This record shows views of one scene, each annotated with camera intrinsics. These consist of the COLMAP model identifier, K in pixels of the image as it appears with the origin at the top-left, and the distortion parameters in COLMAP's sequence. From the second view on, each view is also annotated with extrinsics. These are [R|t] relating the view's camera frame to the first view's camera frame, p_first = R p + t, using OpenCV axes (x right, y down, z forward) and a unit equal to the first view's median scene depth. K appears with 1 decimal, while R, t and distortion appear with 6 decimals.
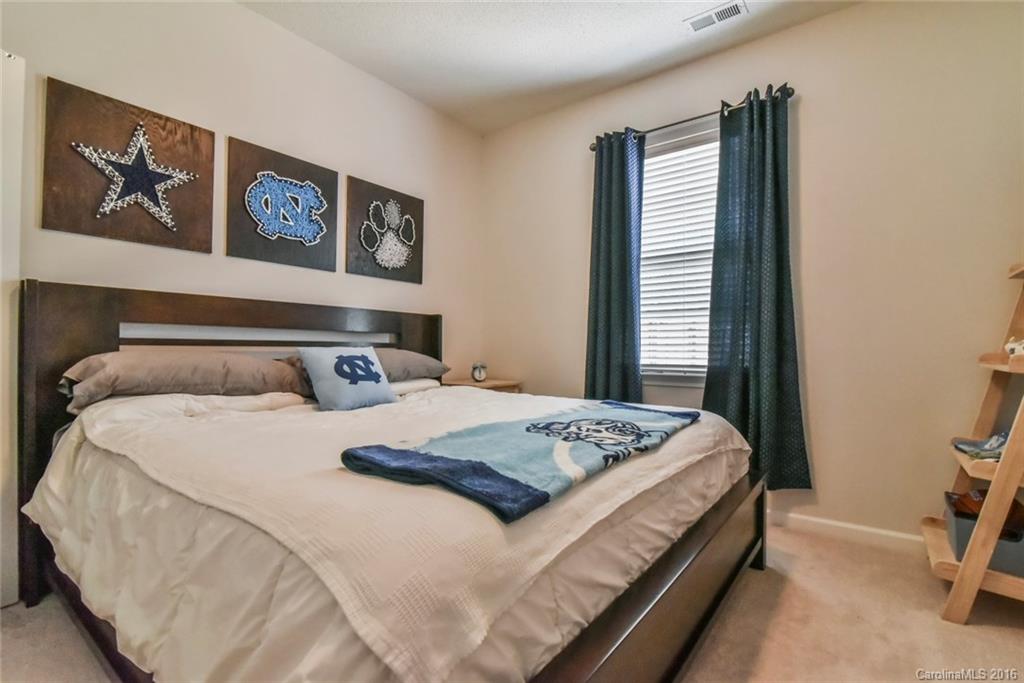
lens RADIAL K [[476.4, 0, 510.2], [0, 476.4, 349.8], [0, 0, 1]] dist [-0.016349, -0.000297]
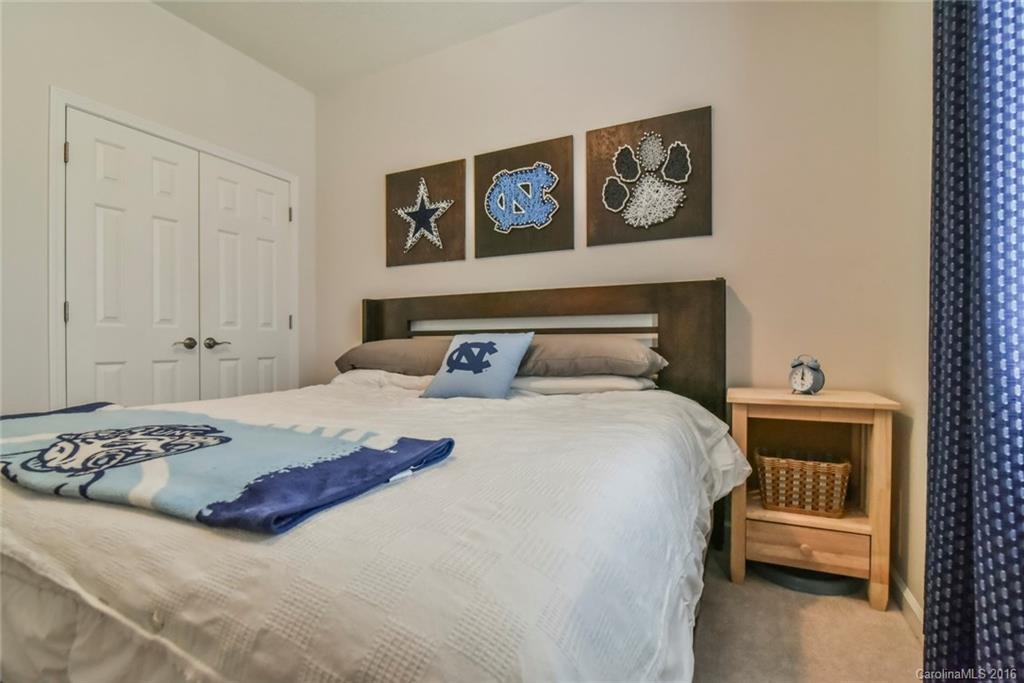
lens RADIAL K [[476.4, 0, 510.2], [0, 476.4, 349.8], [0, 0, 1]] dist [-0.016349, -0.000297]
pose [[0.196327, -0.001950, -0.980536, 0.518816], [0.006386, 0.999979, -0.000710, 0.025212], [0.980518, -0.006122, 0.196336, 0.775419]]
